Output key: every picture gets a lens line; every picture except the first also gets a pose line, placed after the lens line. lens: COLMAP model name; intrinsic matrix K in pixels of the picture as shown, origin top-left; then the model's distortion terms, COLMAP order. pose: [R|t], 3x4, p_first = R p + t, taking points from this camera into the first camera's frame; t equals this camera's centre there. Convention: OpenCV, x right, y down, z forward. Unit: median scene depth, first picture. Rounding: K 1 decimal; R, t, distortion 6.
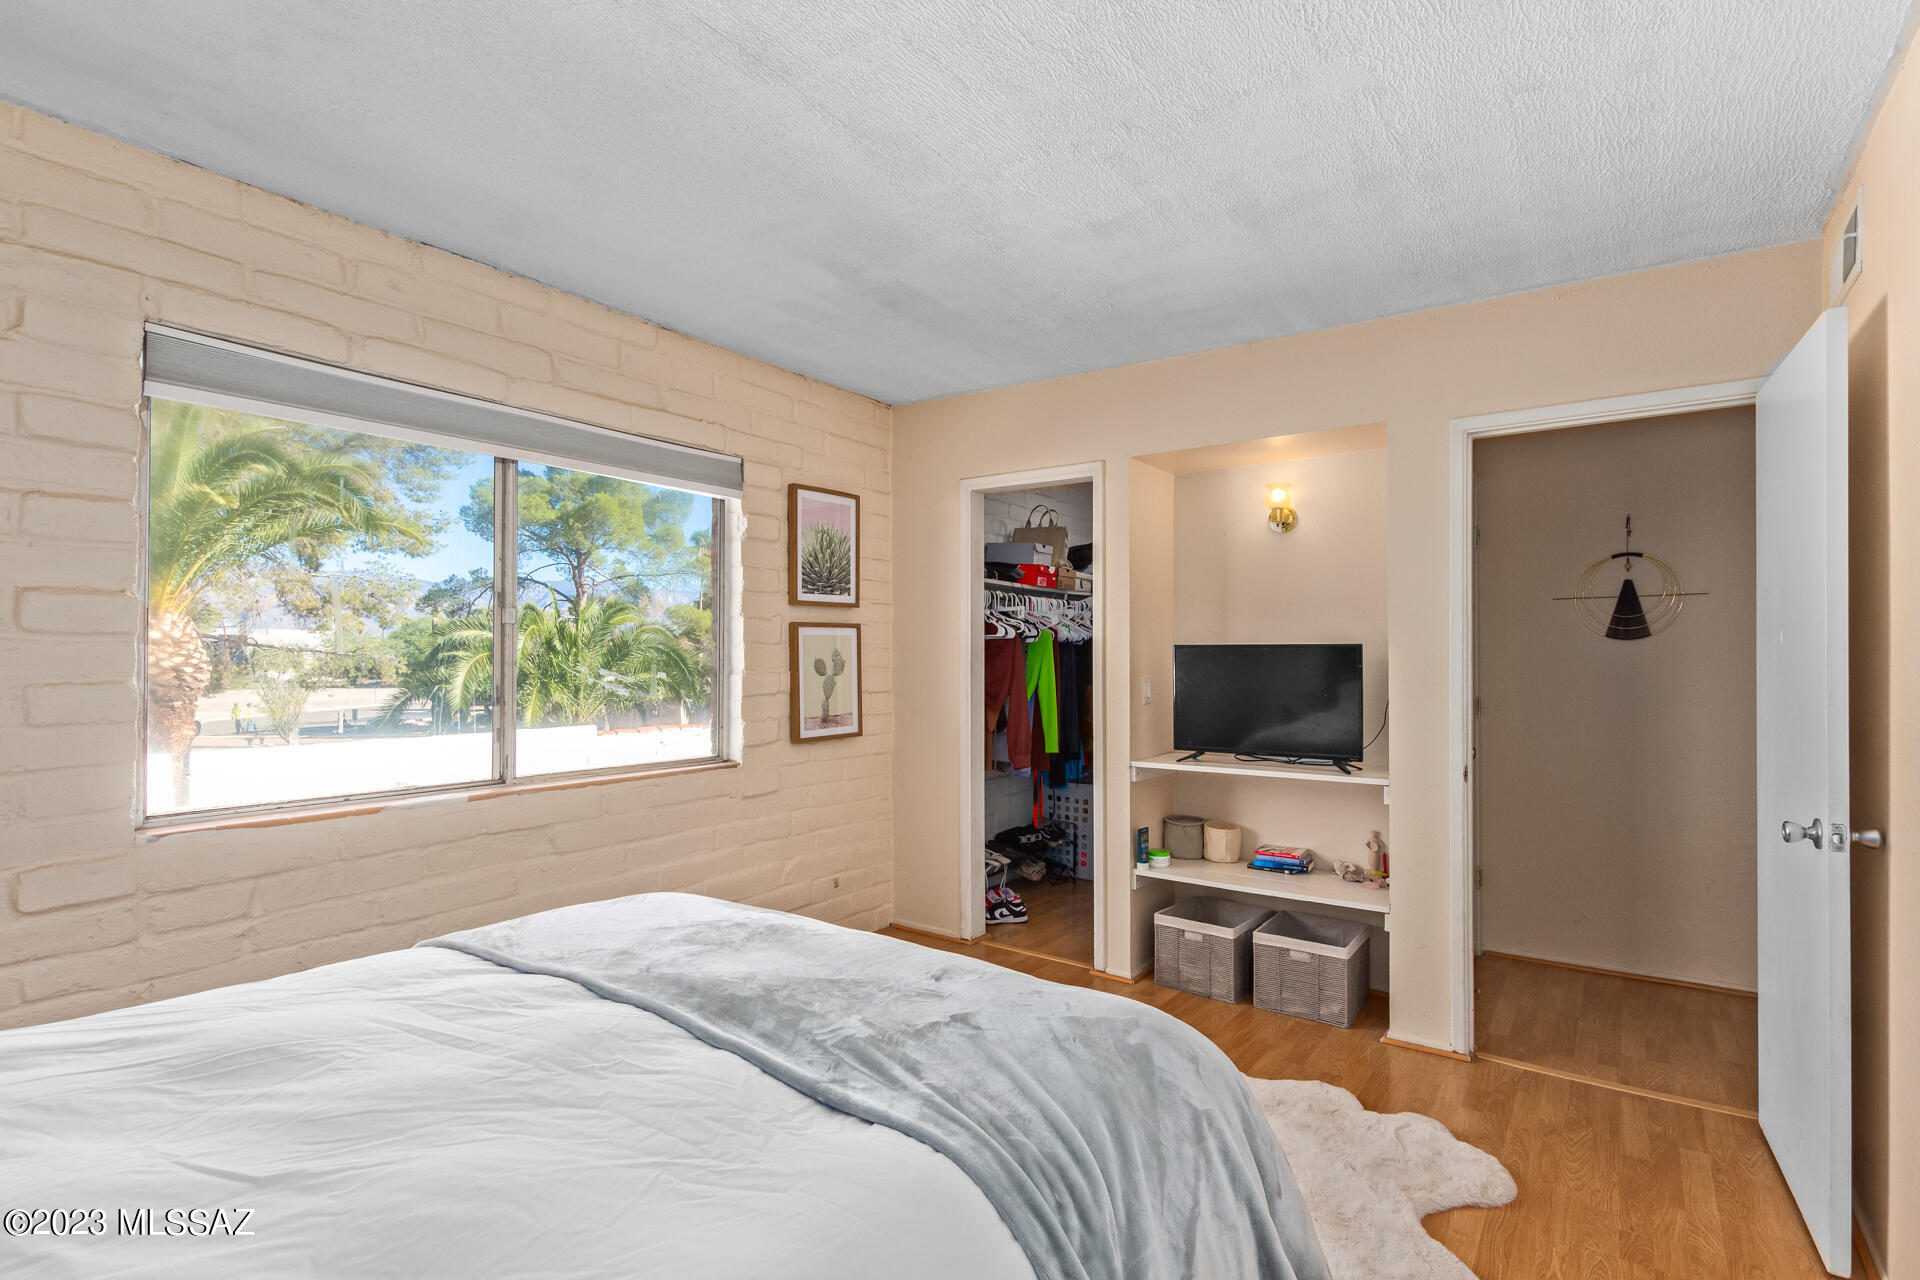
lens RADIAL K [[915.8, 0, 962.6], [0, 915.8, 642.9], [0, 0, 1]] dist [0.000482, -0.000176]
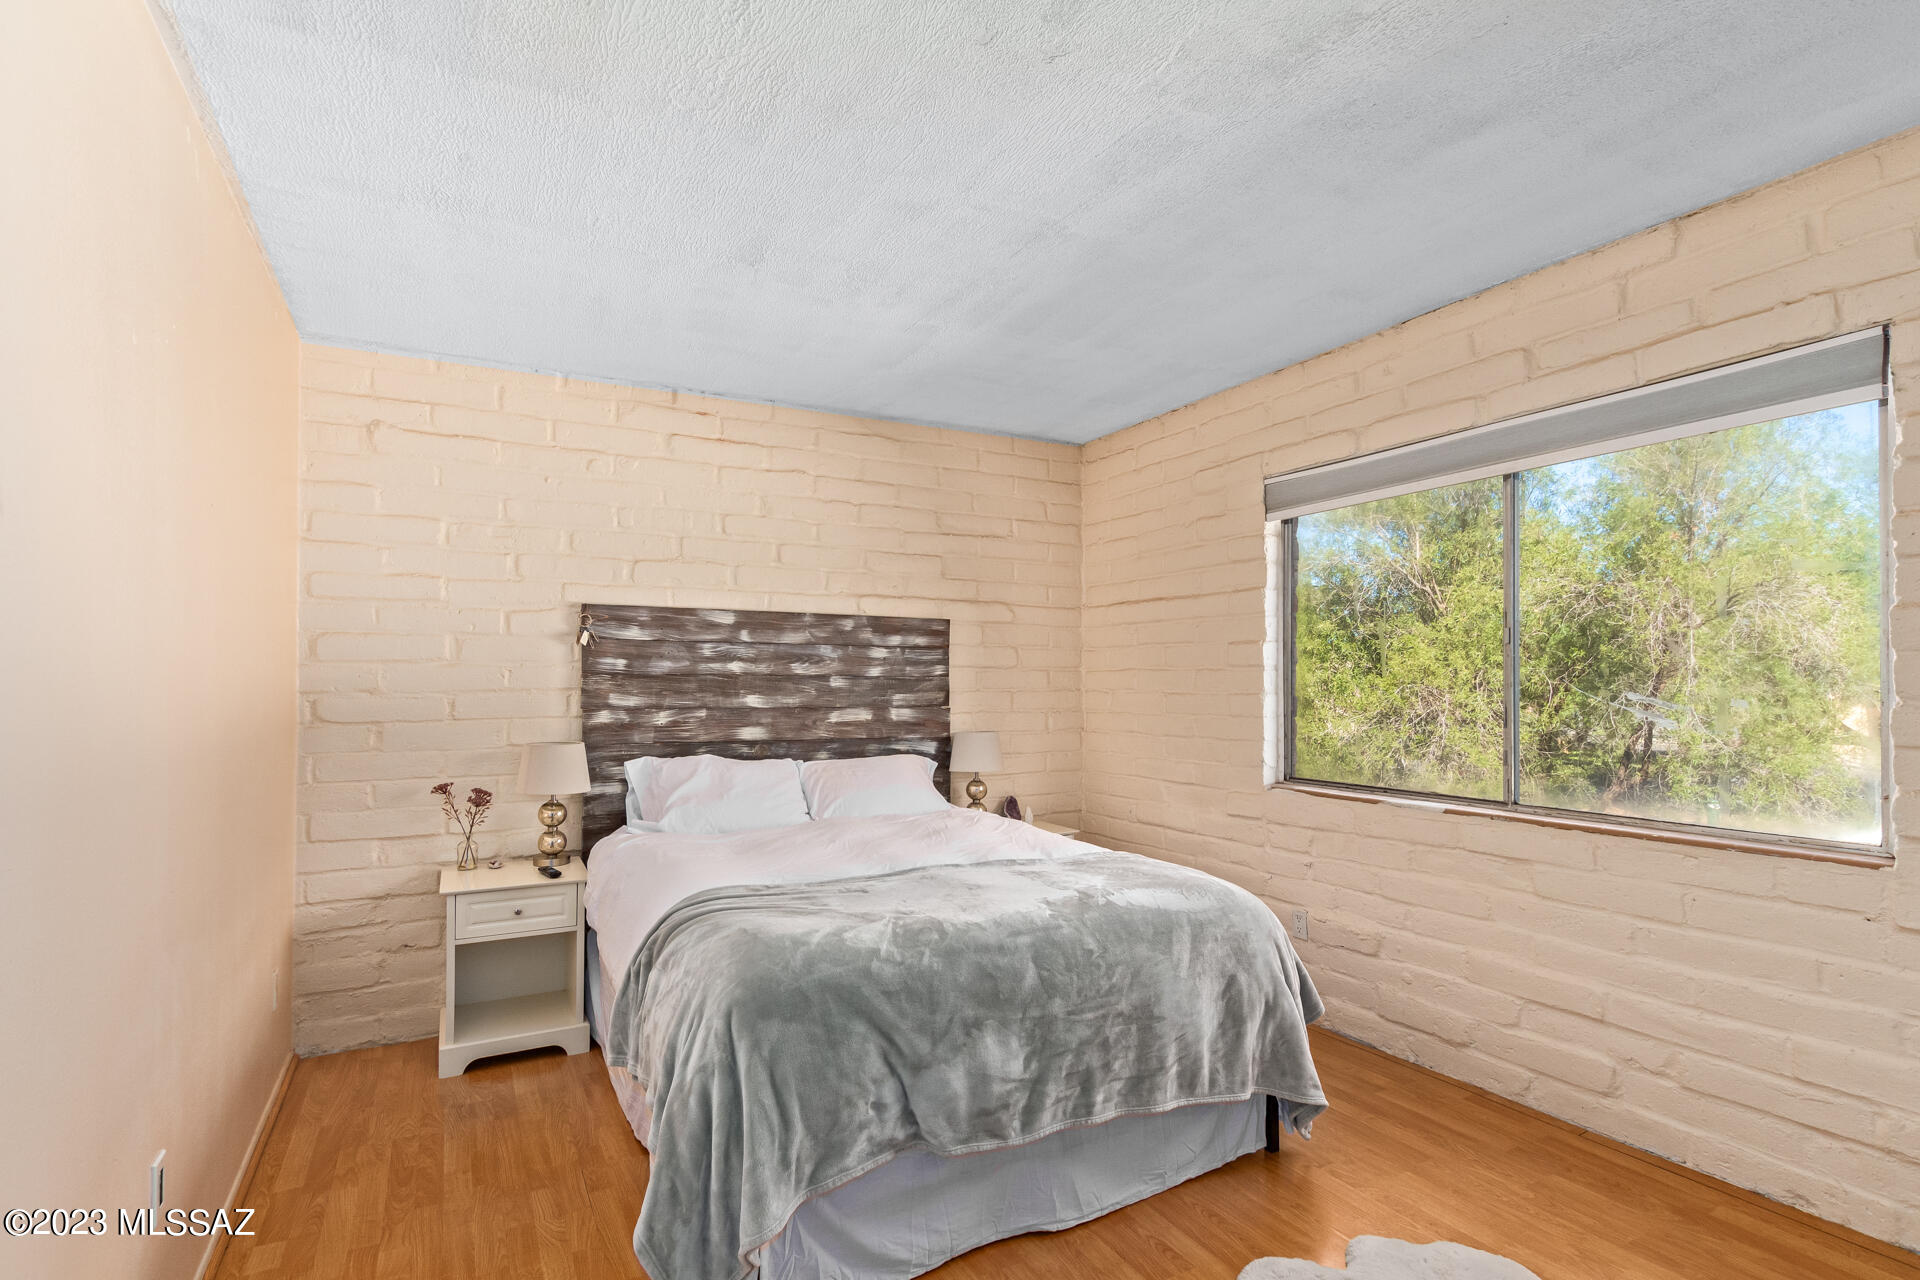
lens RADIAL K [[915.8, 0, 959.3], [0, 915.8, 649.0], [0, 0, 1]] dist [0.000482, -0.000176]
pose [[-0.437138, -0.034527, -0.898731, 0.599959], [0.011869, 0.998954, -0.044150, 0.020507], [0.899316, -0.029967, -0.436271, 0.855403]]
